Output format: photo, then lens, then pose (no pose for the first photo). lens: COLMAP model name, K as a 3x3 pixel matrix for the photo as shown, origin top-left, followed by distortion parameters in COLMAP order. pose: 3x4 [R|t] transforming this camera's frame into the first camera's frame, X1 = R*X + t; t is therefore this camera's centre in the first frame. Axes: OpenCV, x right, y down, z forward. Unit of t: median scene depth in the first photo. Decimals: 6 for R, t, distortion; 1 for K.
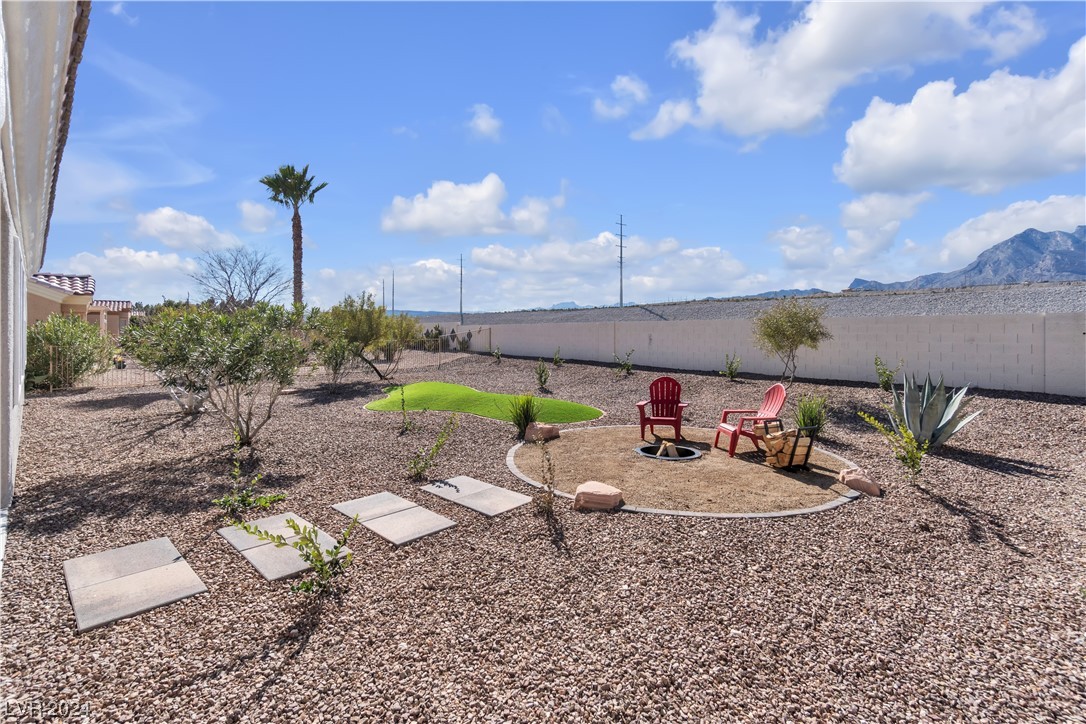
lens RADIAL K [[484.4, 0, 545.3], [0, 484.4, 339.0], [0, 0, 1]] dist [-0.000746, 0.000178]
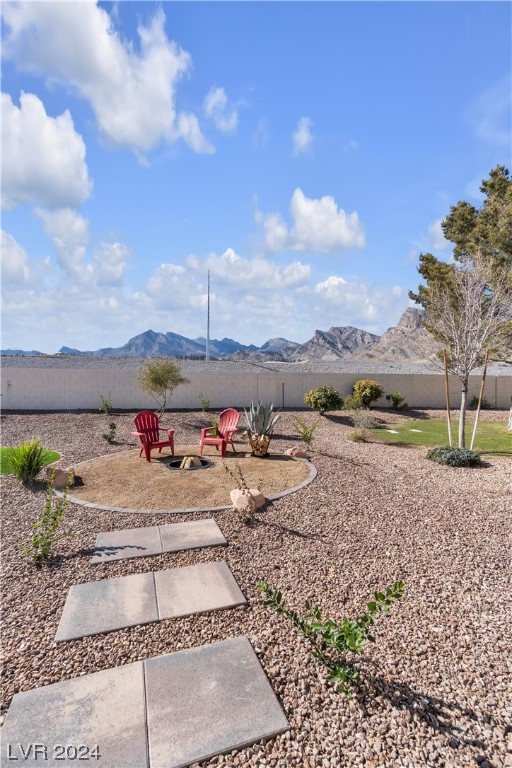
lens RADIAL K [[331.8, 0, 252.3], [0, 331.8, 386.5], [0, 0, 1]] dist [0.001770, -0.000098]
pose [[0.466869, -0.003554, 0.884319, -0.721179], [0.002562, 0.999993, 0.002666, 0.017618], [-0.884323, 0.001021, 0.466875, 0.594787]]
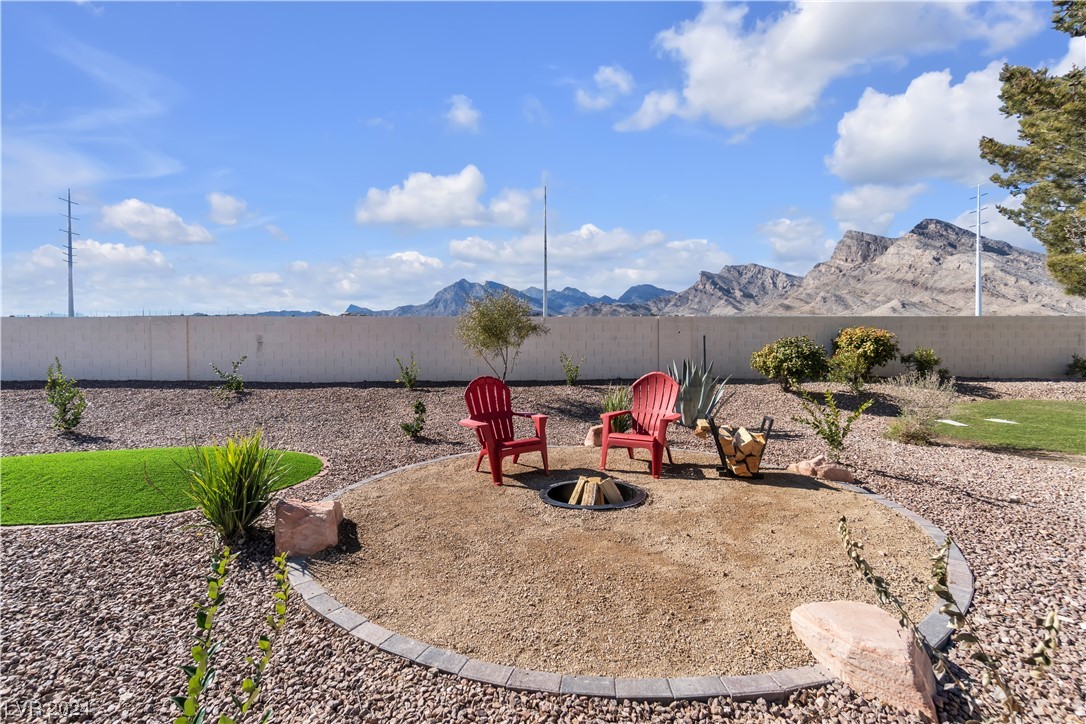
lens RADIAL K [[473.2, 0, 543.0], [0, 473.2, 362.0], [0, 0, 1]] dist [-0.001810, 0.000325]
pose [[0.579982, -0.019077, 0.814406, -0.374217], [0.013402, 0.999814, 0.013875, 0.090271], [-0.814519, 0.002868, 0.580130, 1.039321]]
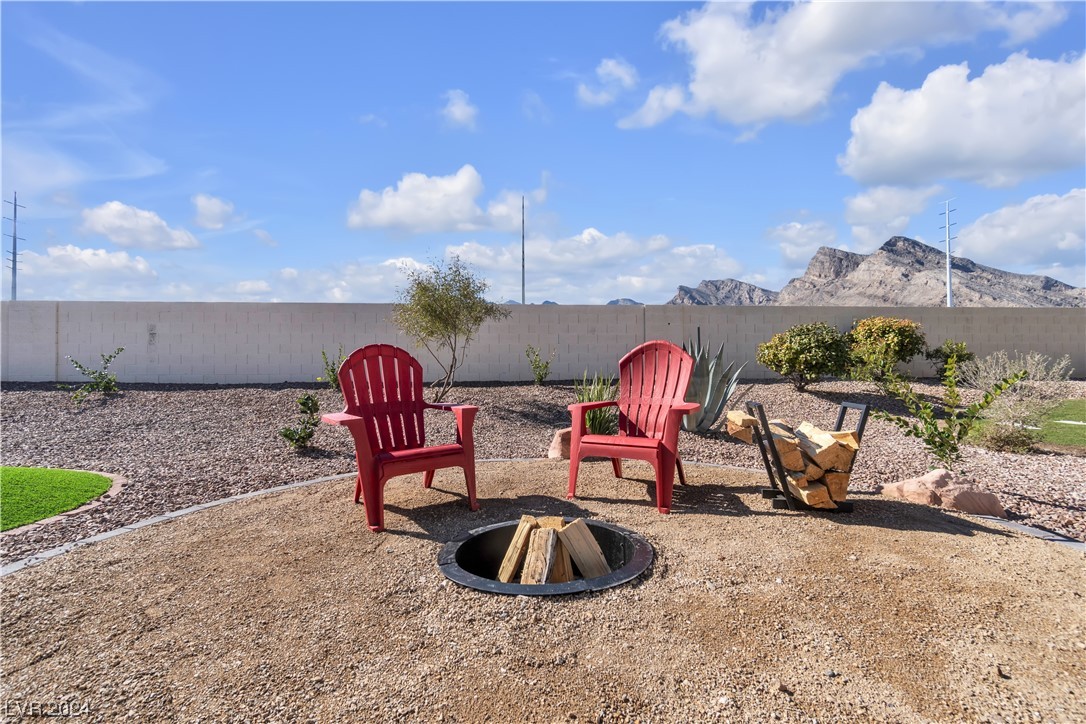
lens RADIAL K [[479.4, 0, 543.0], [0, 479.4, 362.0], [0, 0, 1]] dist [-0.003382, 0.000978]
pose [[0.543427, 0.005353, 0.839440, -0.000887], [0.014048, 0.999782, -0.015469, 0.176134], [-0.839339, 0.020199, 0.543233, 1.224563]]
